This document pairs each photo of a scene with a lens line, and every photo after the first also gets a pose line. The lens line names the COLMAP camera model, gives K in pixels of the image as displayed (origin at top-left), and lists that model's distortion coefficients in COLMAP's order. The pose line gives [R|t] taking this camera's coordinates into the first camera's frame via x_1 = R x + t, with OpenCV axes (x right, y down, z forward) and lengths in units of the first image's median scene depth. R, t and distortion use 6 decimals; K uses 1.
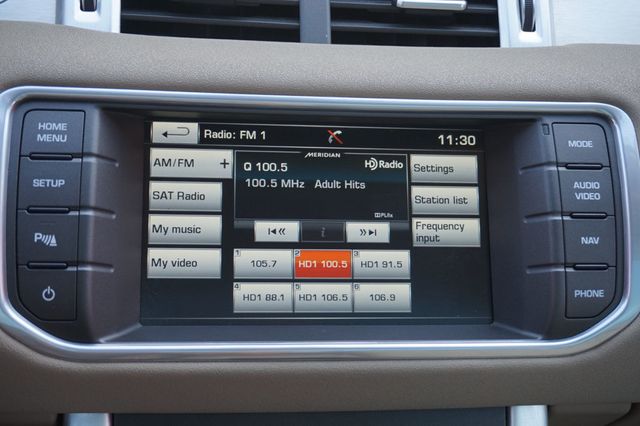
lens RADIAL K [[826.1, 0, 321.7], [0, 826.1, 217.1], [0, 0, 1]] dist [0.028050, 0.000000]
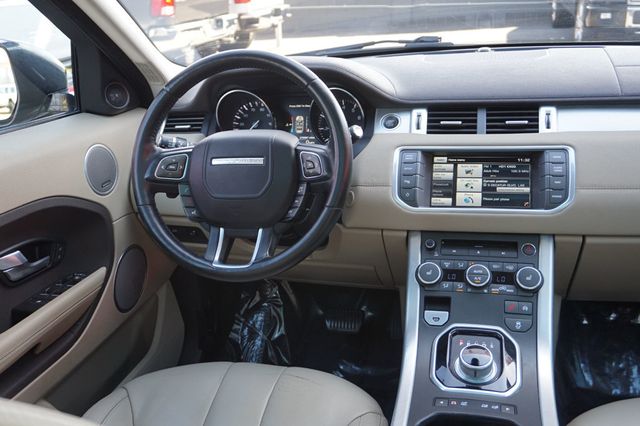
lens RADIAL K [[664.8, 0, 311.0], [0, 664.8, 208.9], [0, 0, 1]] dist [0.014206, 0.000000]
pose [[0.928720, -0.012497, -0.370570, 0.386101], [-0.061315, 0.980495, -0.186734, 0.710271], [0.365676, 0.196145, 0.909840, -1.878026]]
